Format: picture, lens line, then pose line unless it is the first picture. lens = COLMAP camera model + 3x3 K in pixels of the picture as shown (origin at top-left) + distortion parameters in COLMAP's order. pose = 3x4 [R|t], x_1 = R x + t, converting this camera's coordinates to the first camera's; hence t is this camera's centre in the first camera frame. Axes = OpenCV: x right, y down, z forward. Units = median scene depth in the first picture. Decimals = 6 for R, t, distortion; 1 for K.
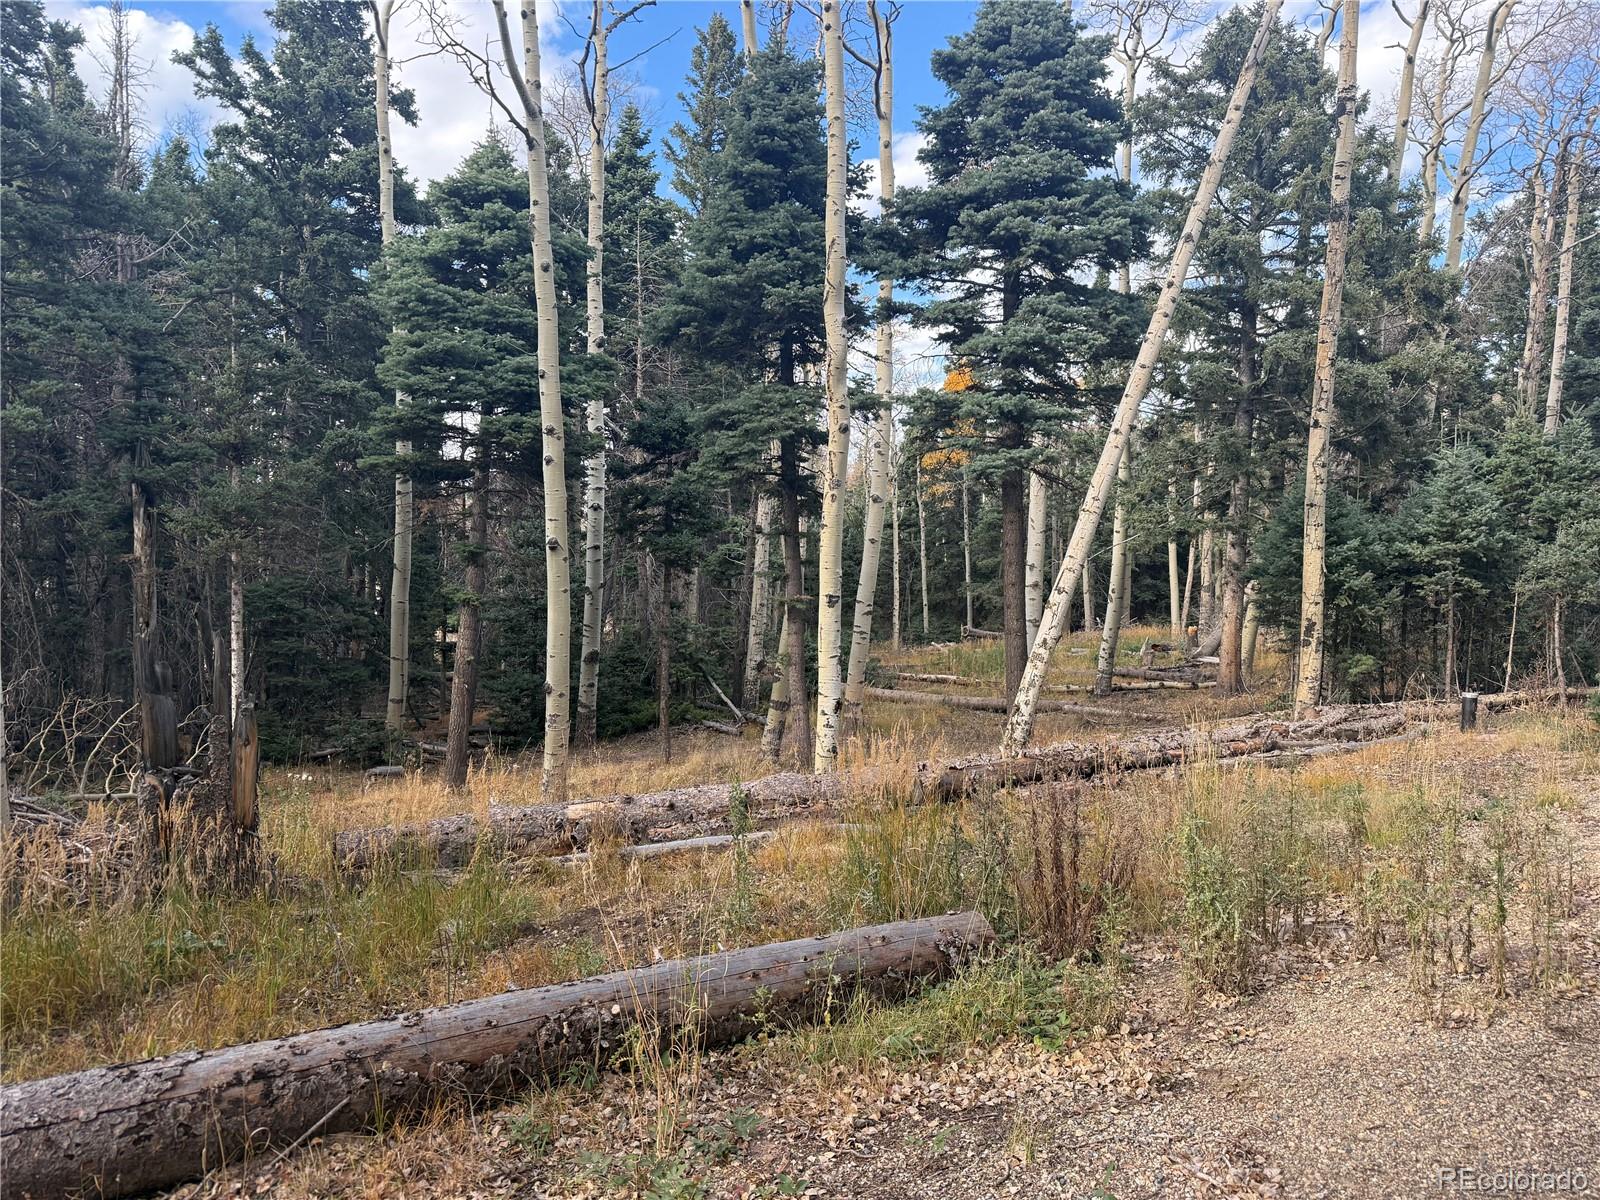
lens RADIAL K [[1110.9, 0, 792.1], [0, 1110.9, 601.7], [0, 0, 1]] dist [0.010880, -0.026998]
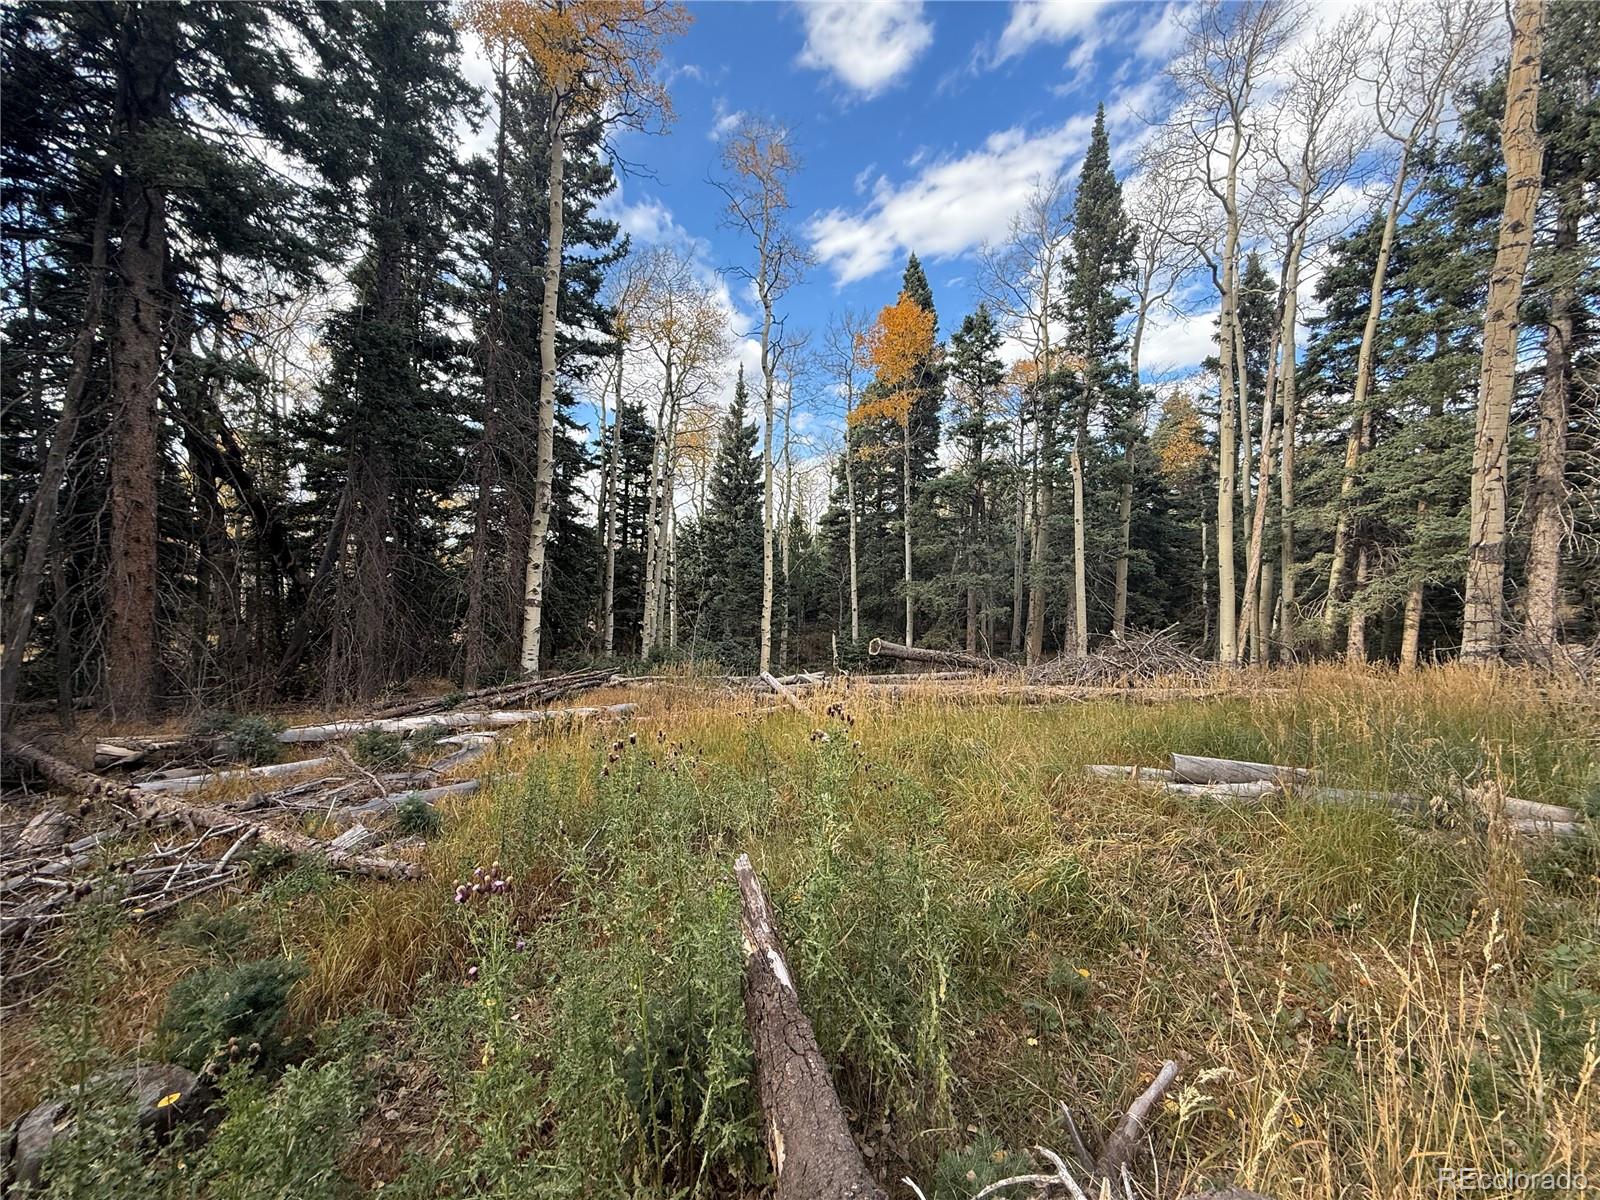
lens RADIAL K [[639.7, 0, 796.0], [0, 639.7, 601.3], [0, 0, 1]] dist [0.000380, -0.000002]
pose [[0.996813, 0.025402, -0.075622, 0.186443], [-0.027606, 0.999219, -0.028256, 0.017493], [0.074846, 0.030253, 0.996736, 0.887577]]
